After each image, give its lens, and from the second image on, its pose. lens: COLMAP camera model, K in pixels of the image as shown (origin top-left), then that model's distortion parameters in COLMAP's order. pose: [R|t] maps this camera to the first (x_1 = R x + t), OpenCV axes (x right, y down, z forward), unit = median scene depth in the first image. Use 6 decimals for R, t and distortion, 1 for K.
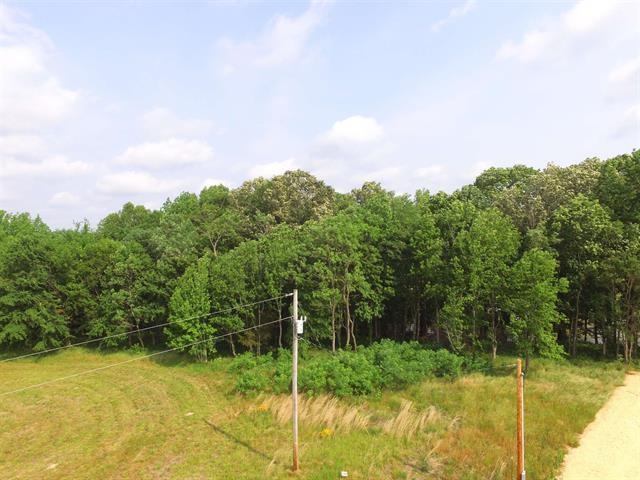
lens RADIAL K [[433.6, 0, 322.4], [0, 433.6, 231.8], [0, 0, 1]] dist [-0.127073, 0.093657]
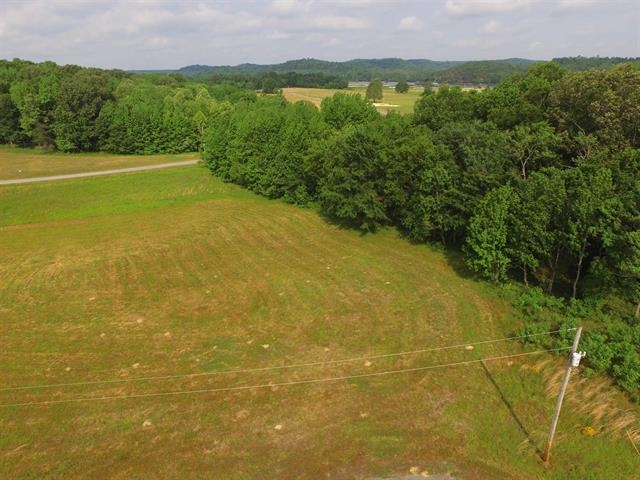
lens RADIAL K [[433.6, 0, 322.4], [0, 433.6, 231.8], [0, 0, 1]] dist [-0.127073, 0.093657]
pose [[0.765253, 0.211871, -0.607864, 0.015944], [0.030584, 0.931252, 0.363091, -0.254471], [0.643003, -0.296447, 0.706163, 0.001886]]
